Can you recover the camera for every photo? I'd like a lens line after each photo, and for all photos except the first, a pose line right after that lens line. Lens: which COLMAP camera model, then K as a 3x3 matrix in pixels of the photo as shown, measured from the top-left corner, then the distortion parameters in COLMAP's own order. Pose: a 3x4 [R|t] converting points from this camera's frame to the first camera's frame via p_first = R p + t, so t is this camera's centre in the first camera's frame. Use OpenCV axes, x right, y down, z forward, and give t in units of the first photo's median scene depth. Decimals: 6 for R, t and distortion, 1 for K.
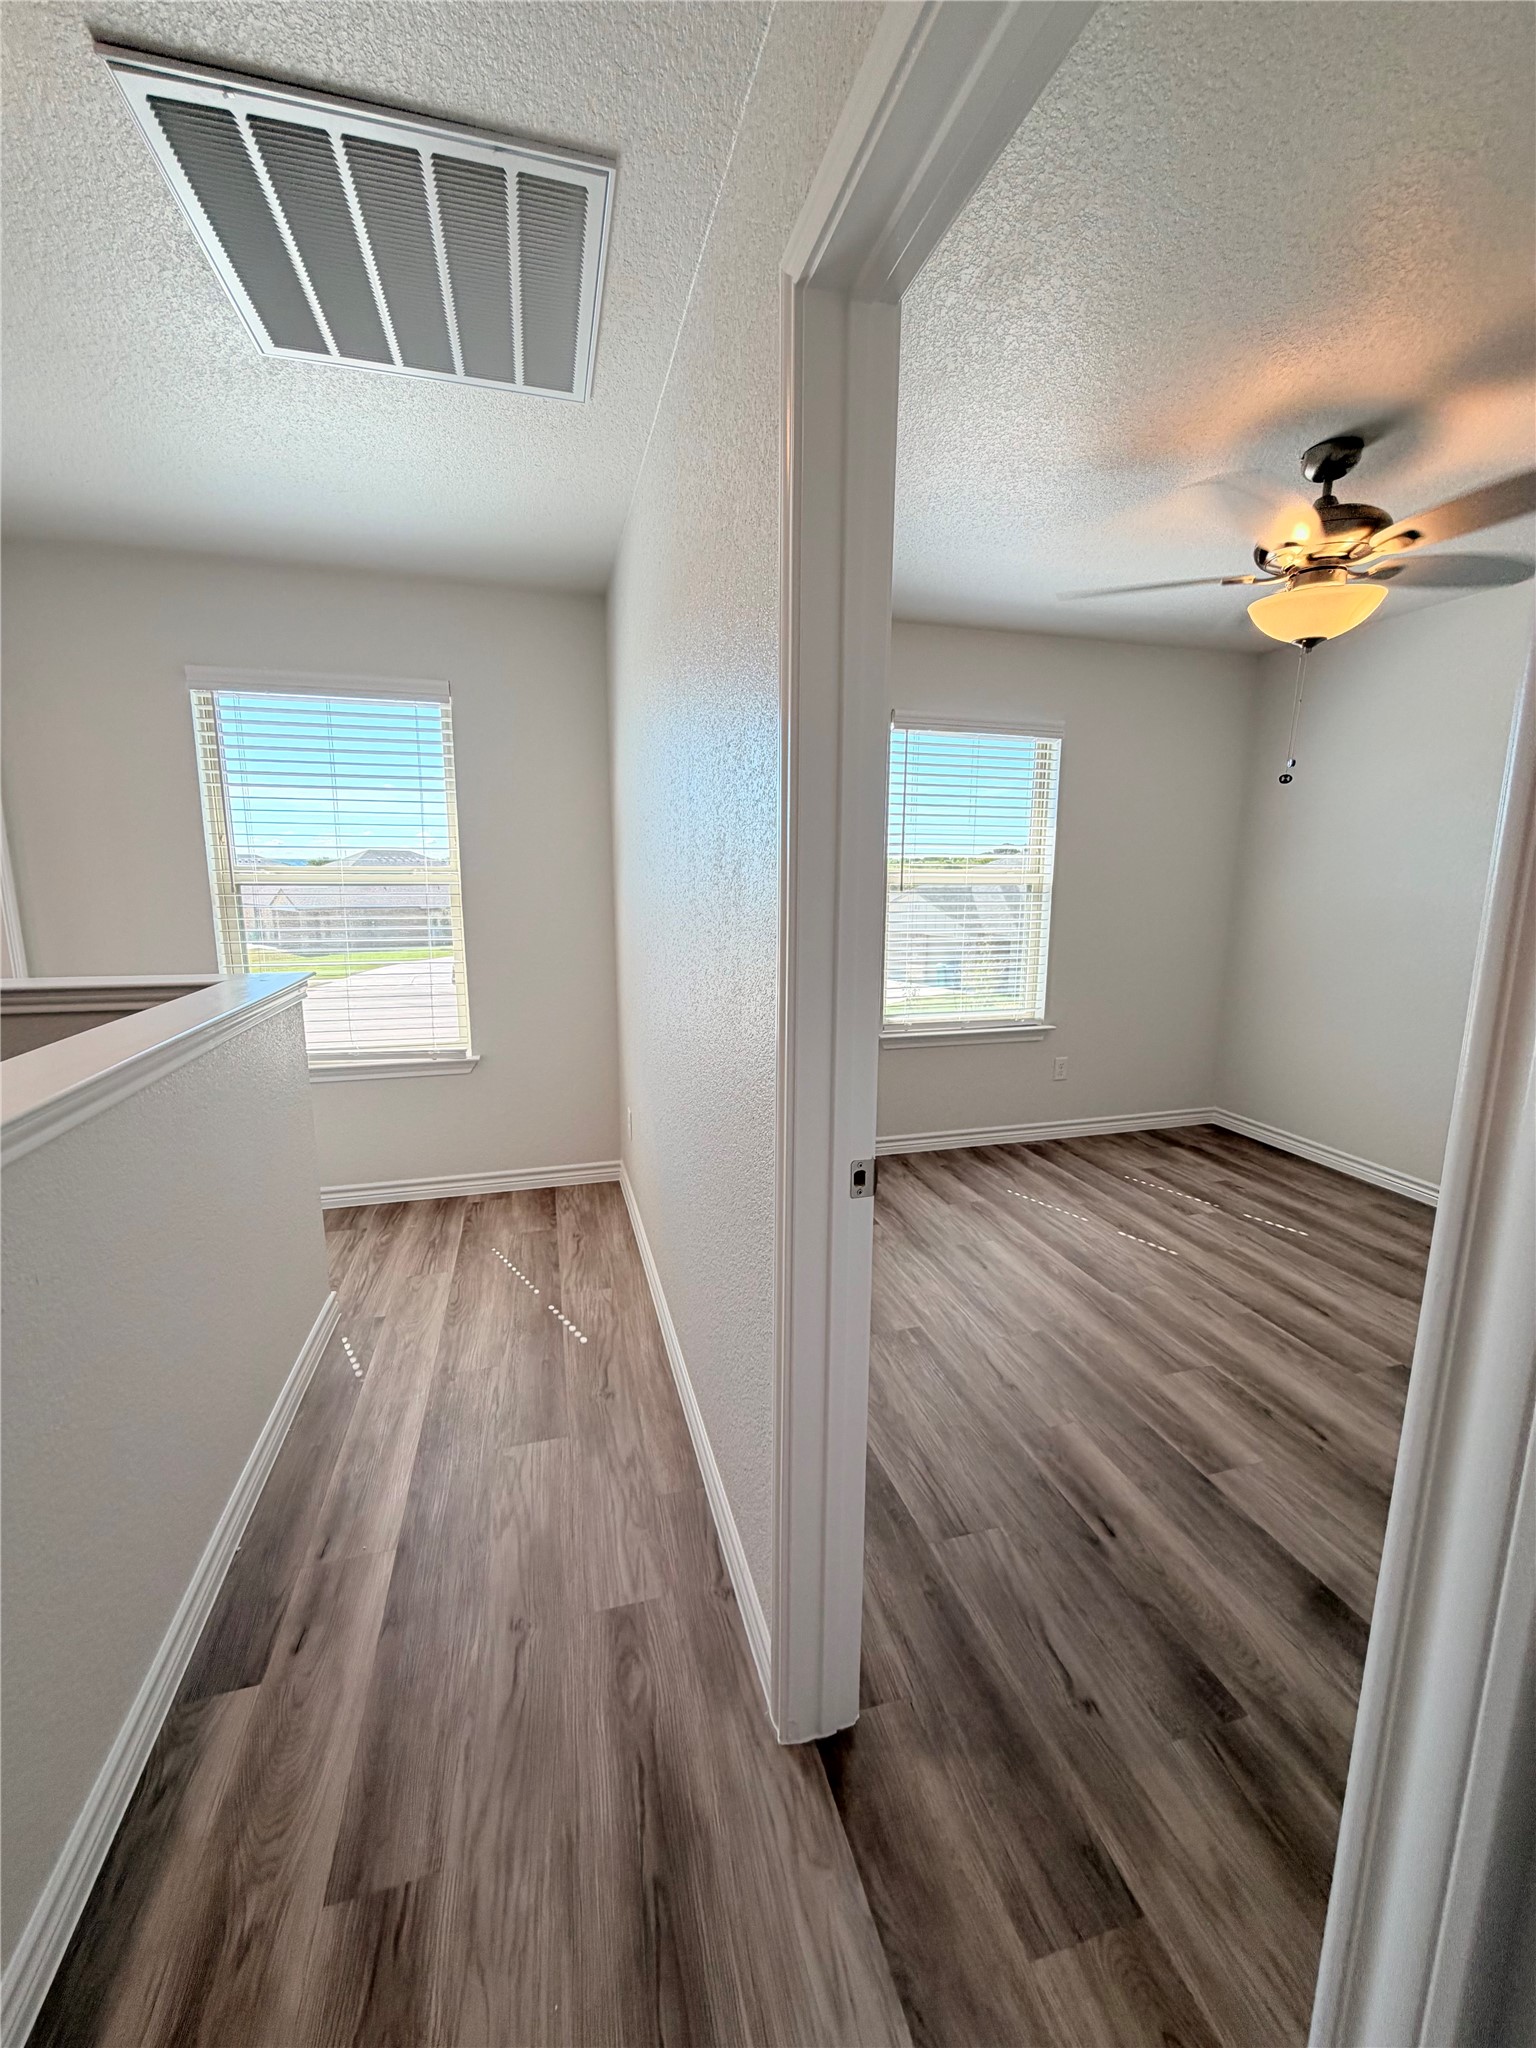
lens RADIAL K [[813.7, 0, 758.9], [0, 813.7, 1017.2], [0, 0, 1]] dist [-0.000424, 0.000283]
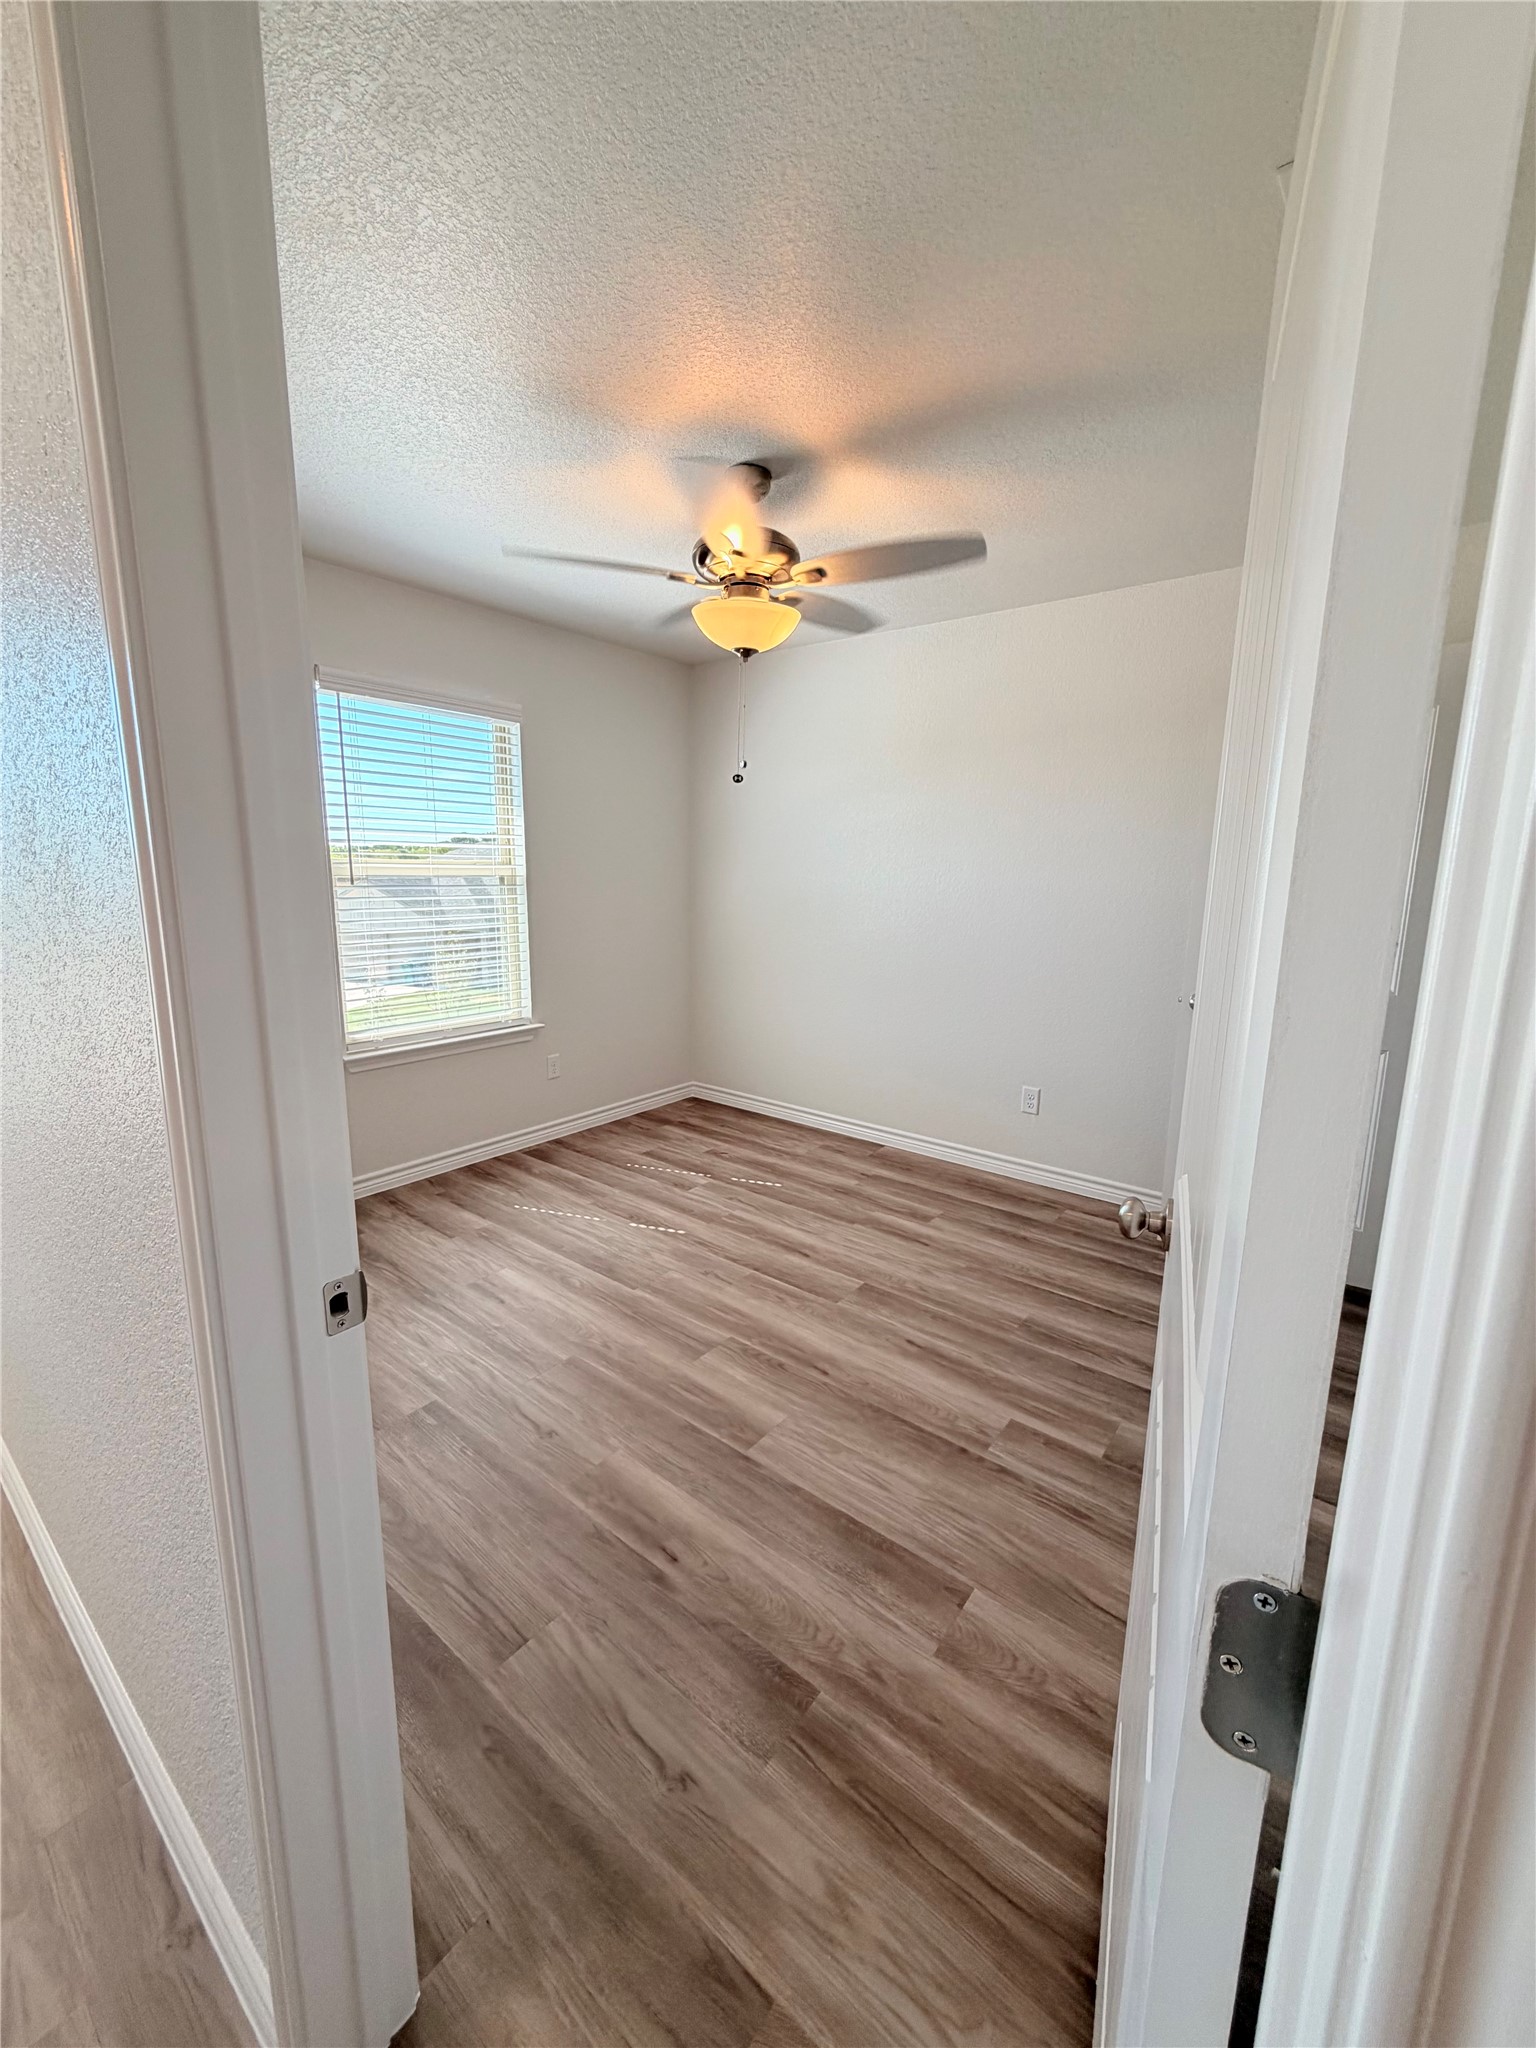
lens RADIAL K [[813.7, 0, 765.3], [0, 813.7, 1010.7], [0, 0, 1]] dist [-0.000424, 0.000283]
pose [[0.803035, -0.098647, 0.587710, 0.019935], [0.096408, 0.994718, 0.035232, -0.025453], [-0.588082, 0.028368, 0.808304, 0.131476]]
